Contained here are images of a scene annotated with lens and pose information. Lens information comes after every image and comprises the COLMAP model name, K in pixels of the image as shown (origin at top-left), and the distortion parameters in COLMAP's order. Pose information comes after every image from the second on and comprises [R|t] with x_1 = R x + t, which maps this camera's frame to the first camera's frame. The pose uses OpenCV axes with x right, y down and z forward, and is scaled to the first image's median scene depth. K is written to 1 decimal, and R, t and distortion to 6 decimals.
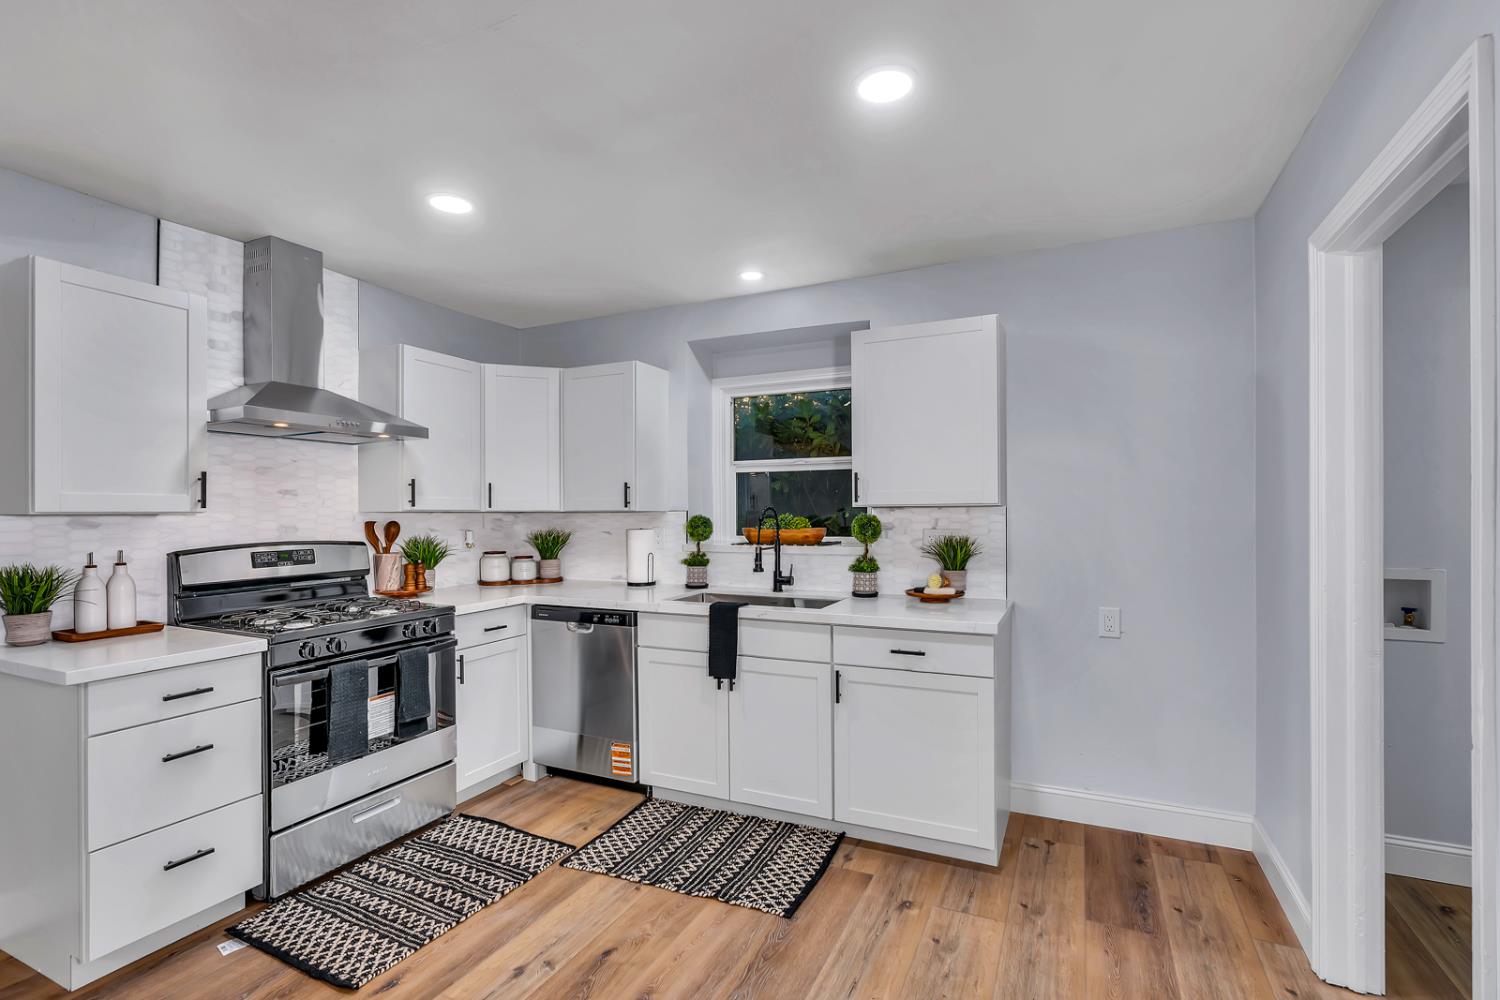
lens RADIAL K [[675.4, 0, 755.1], [0, 675.4, 507.4], [0, 0, 1]] dist [-0.001181, 0.002092]
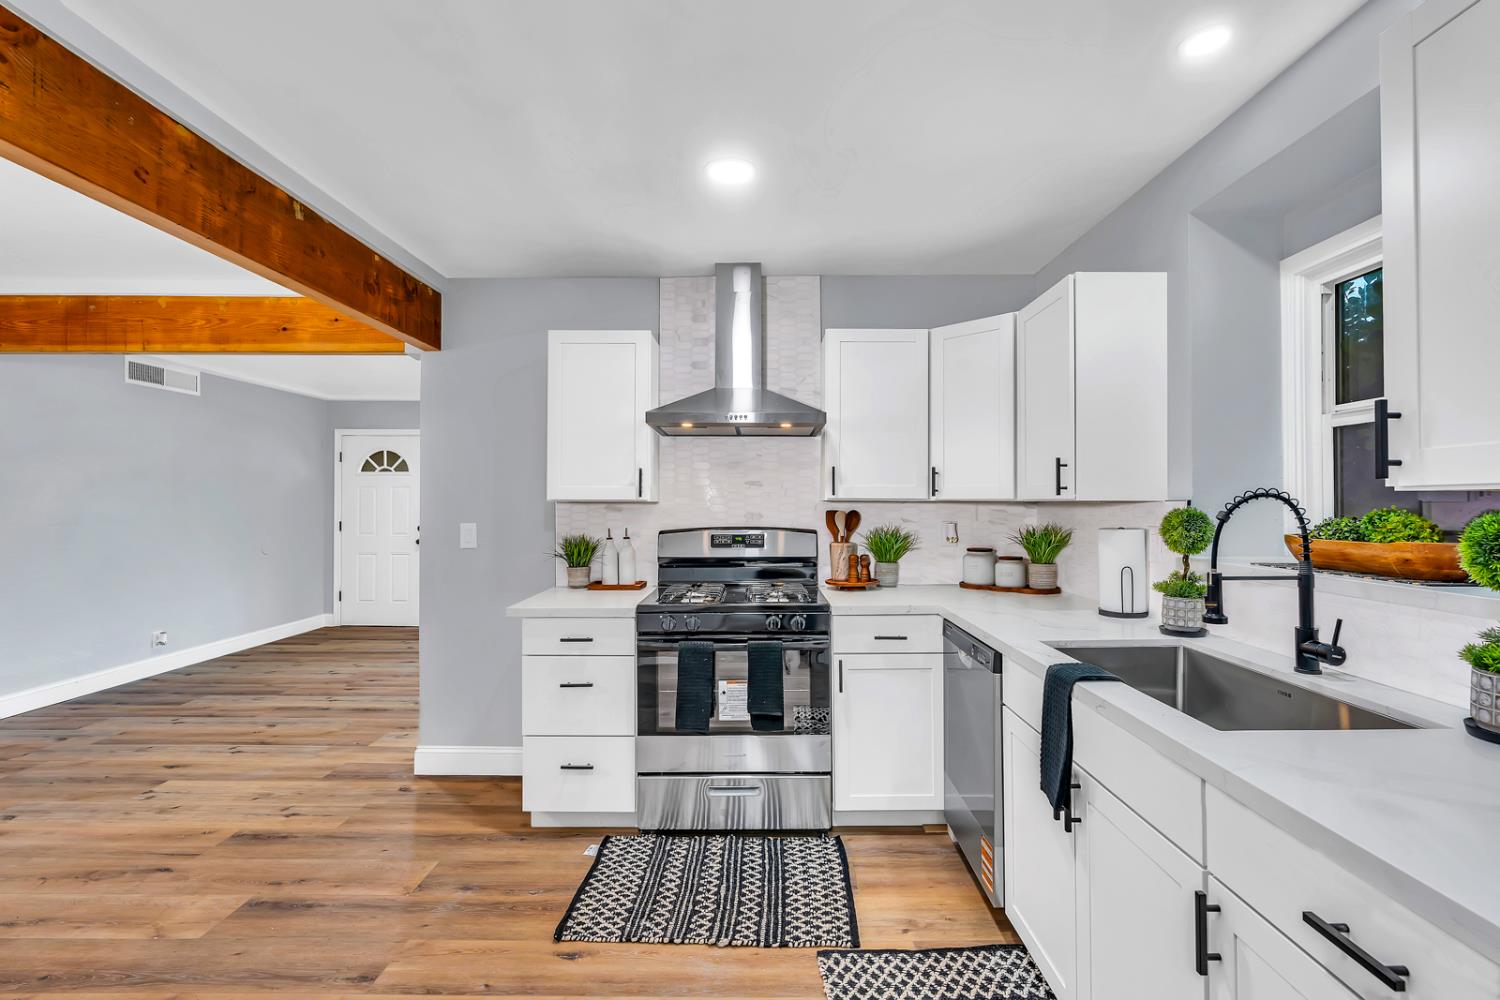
lens RADIAL K [[675.4, 0, 754.4], [0, 675.4, 492.5], [0, 0, 1]] dist [-0.001181, 0.002092]
pose [[0.432289, -0.007714, -0.901702, 0.348500], [0.002975, 0.999970, -0.007129, 0.001411], [0.901730, 0.000399, 0.432299, 0.536021]]
